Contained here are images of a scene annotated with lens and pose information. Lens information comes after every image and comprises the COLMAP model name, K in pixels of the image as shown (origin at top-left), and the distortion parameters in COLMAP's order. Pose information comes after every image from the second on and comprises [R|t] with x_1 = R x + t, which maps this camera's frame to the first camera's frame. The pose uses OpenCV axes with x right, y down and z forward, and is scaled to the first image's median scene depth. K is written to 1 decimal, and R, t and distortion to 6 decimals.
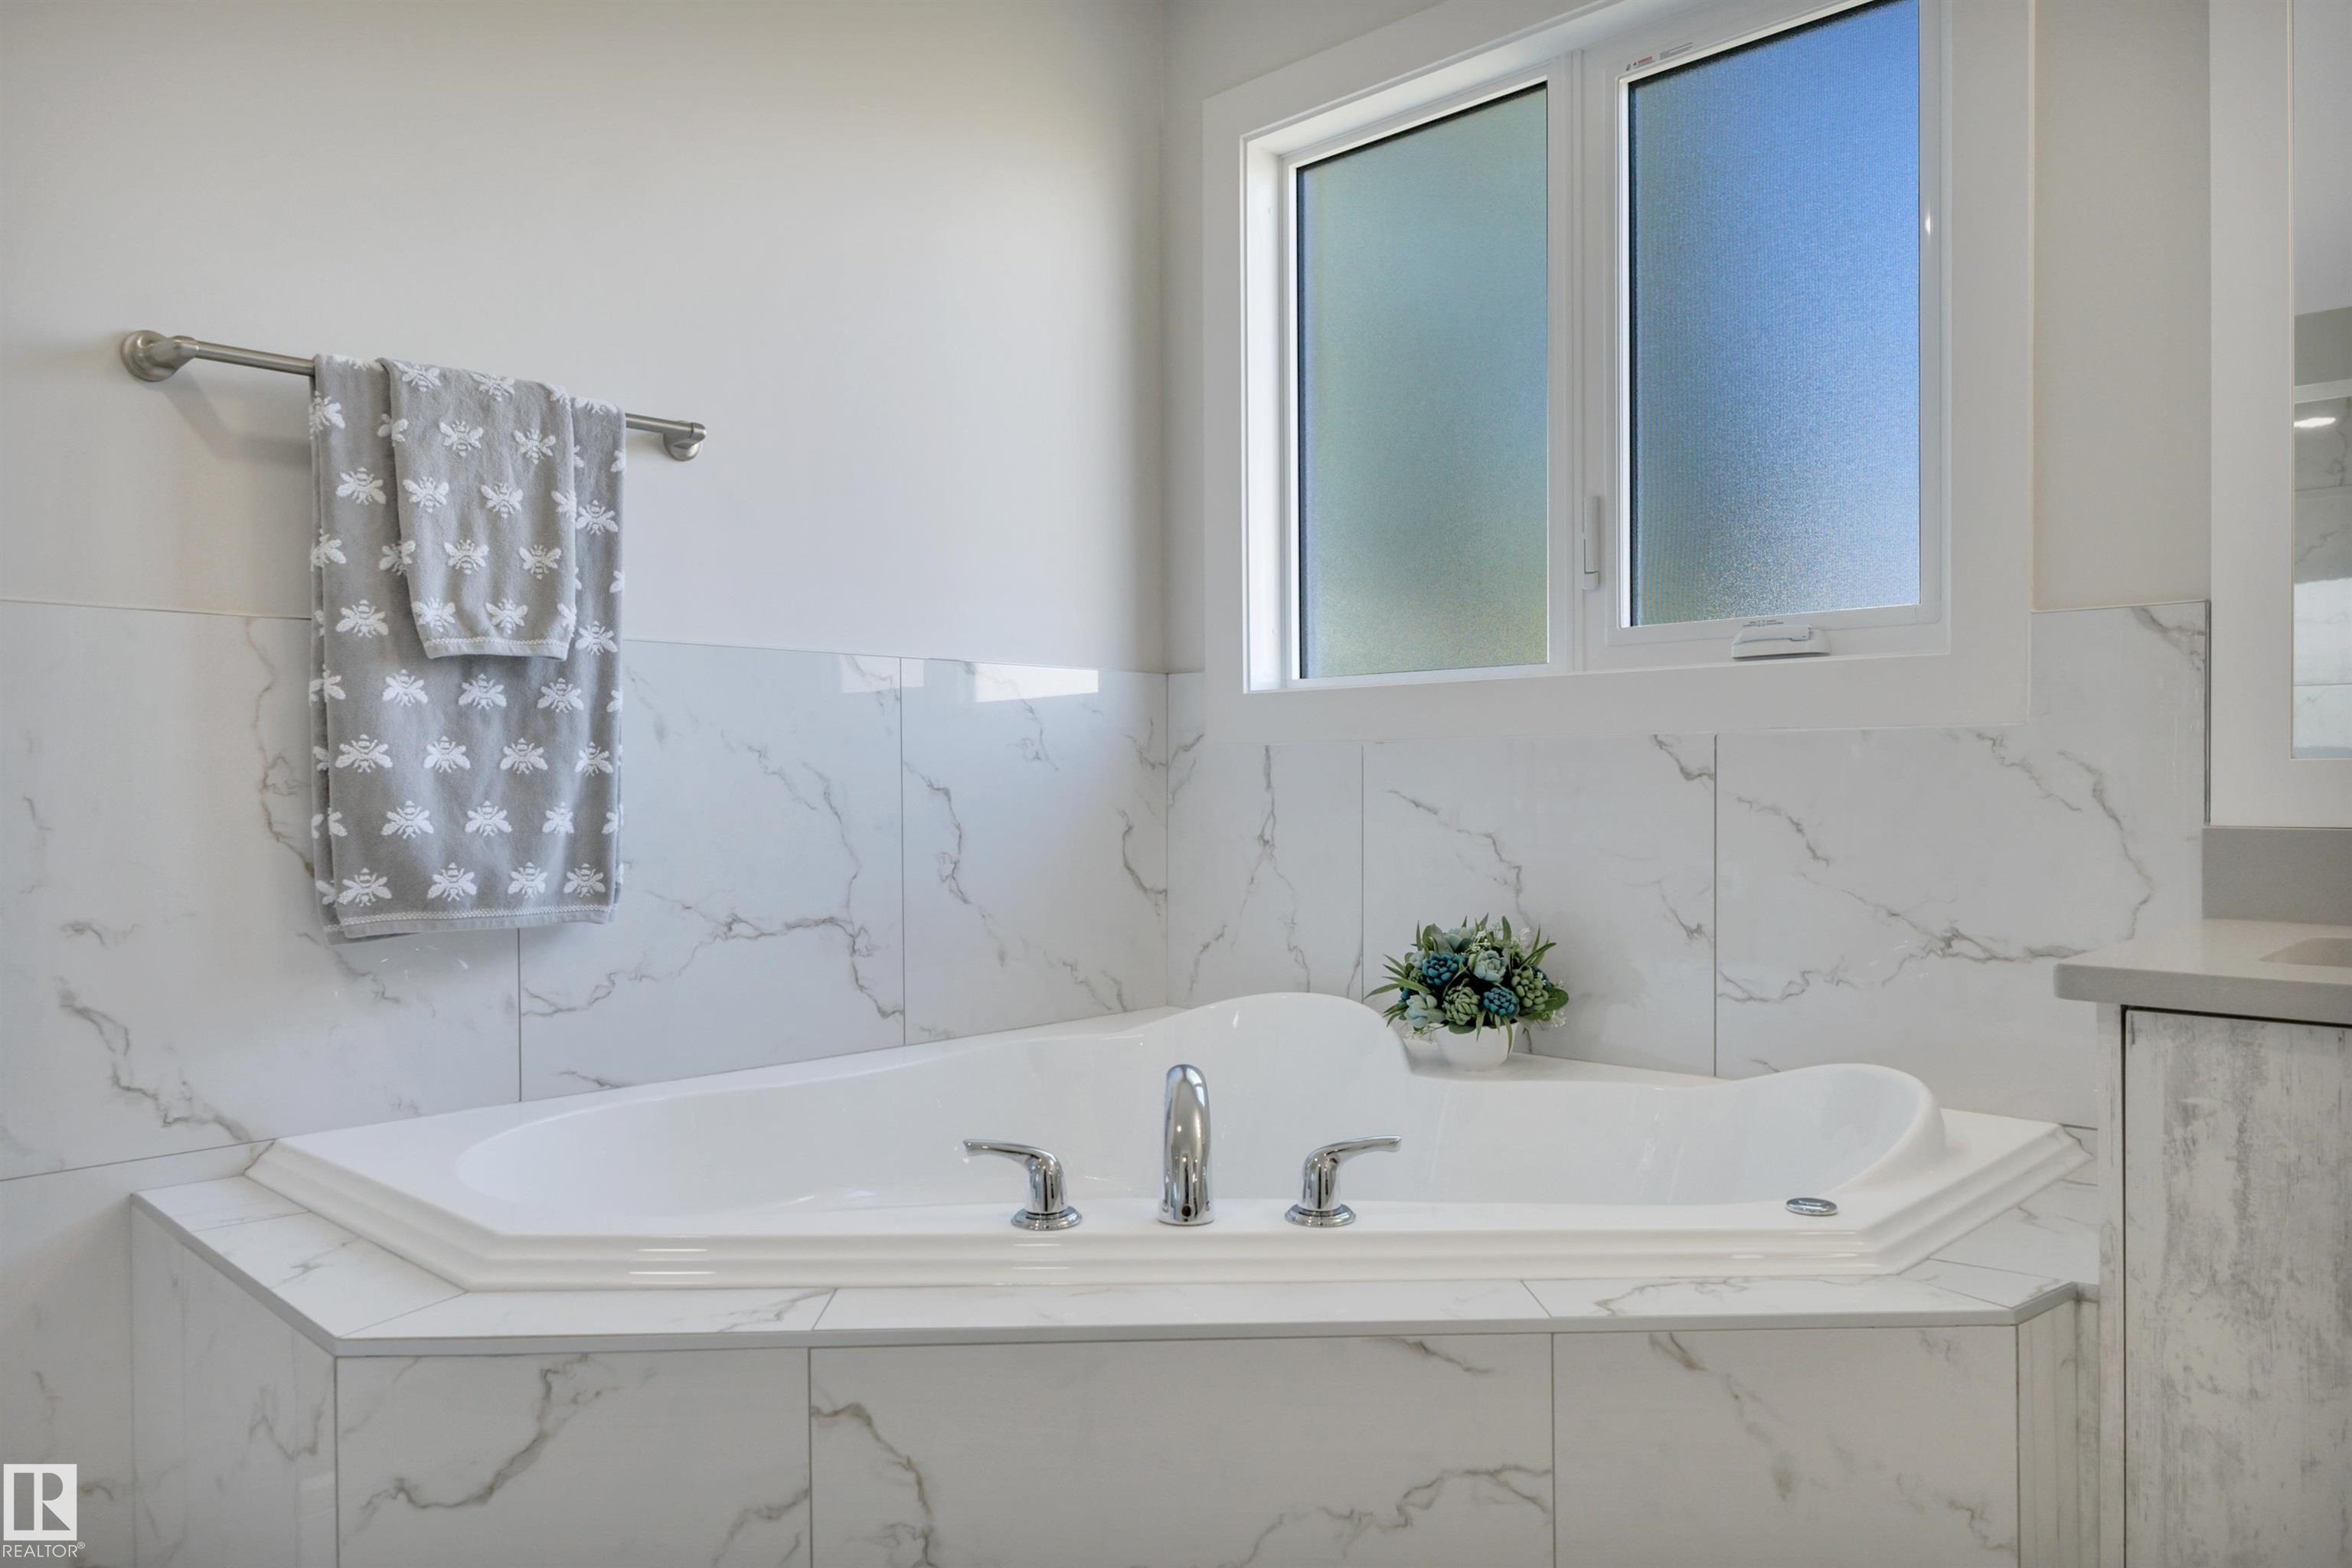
lens RADIAL K [[1611.6, 0, 1176.0], [0, 1611.6, 784.0], [0, 0, 1]] dist [-0.001639, -0.000758]
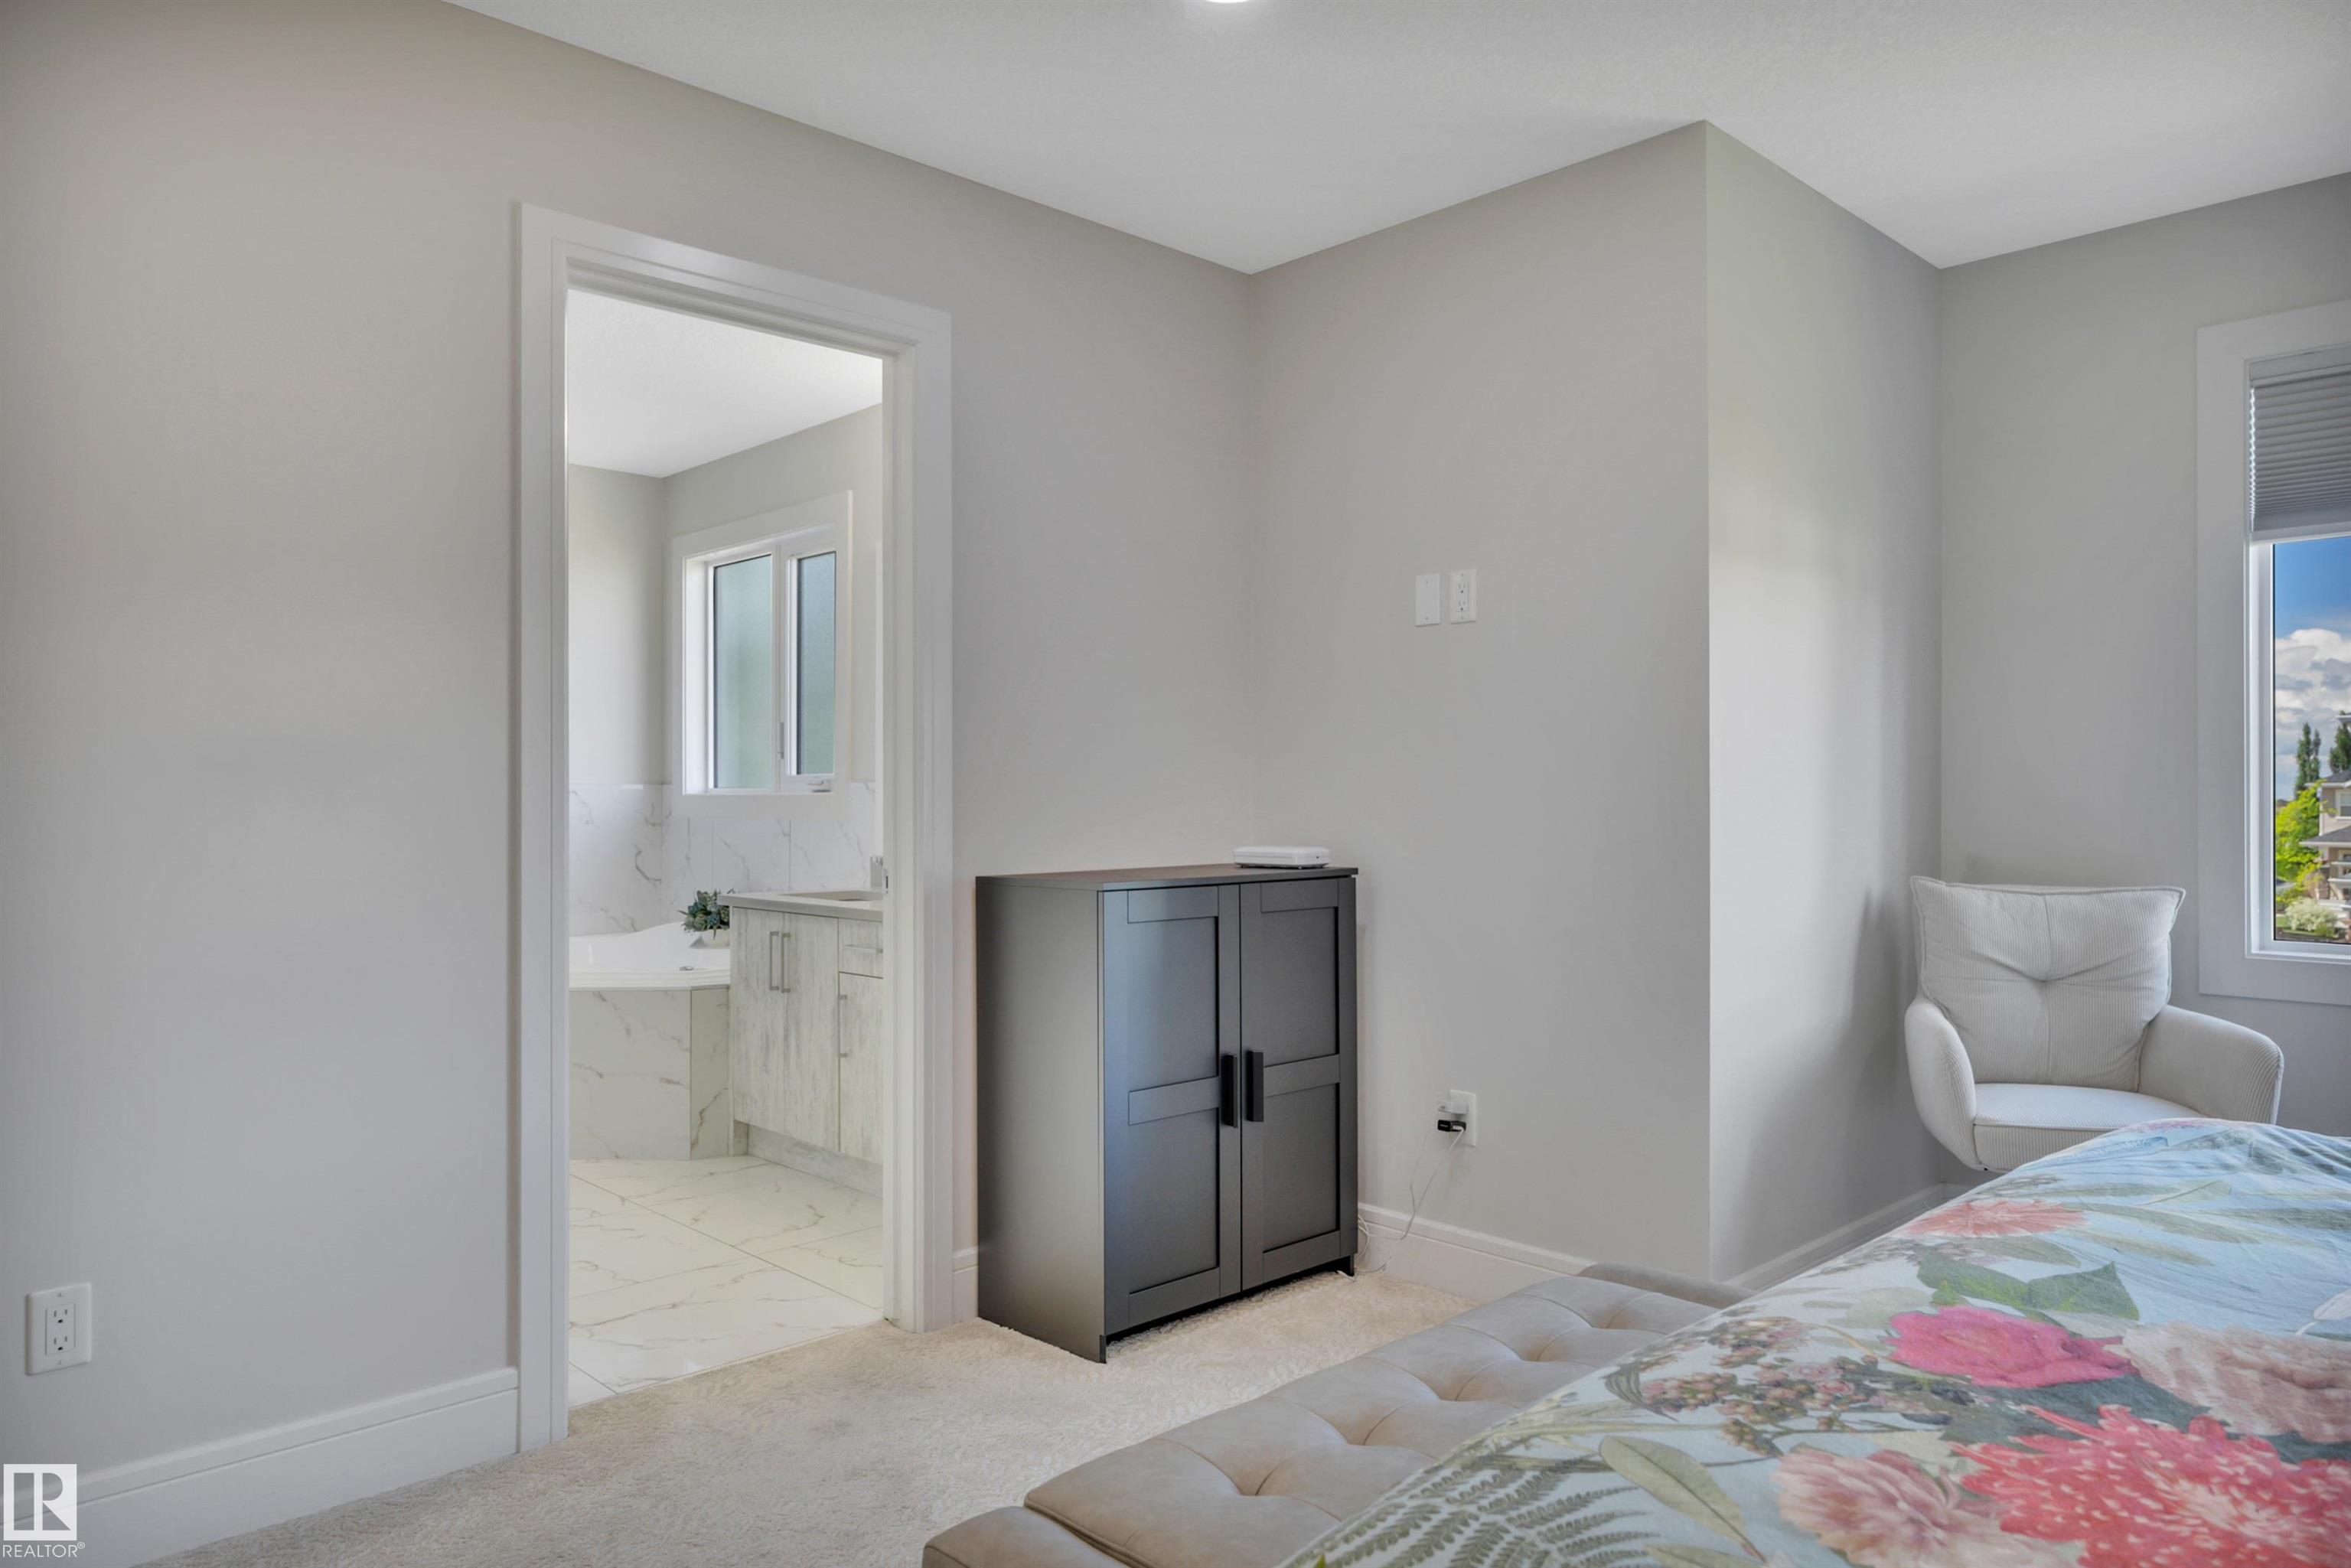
lens RADIAL K [[1610.9, 0, 1175.5], [0, 1610.9, 784.0], [0, 0, 1]] dist [-0.001639, -0.000758]
pose [[0.999230, 0.005324, -0.038882, 0.958615], [-0.006005, 0.999830, -0.017429, -0.041839], [0.038783, 0.017649, 0.999092, -1.469944]]
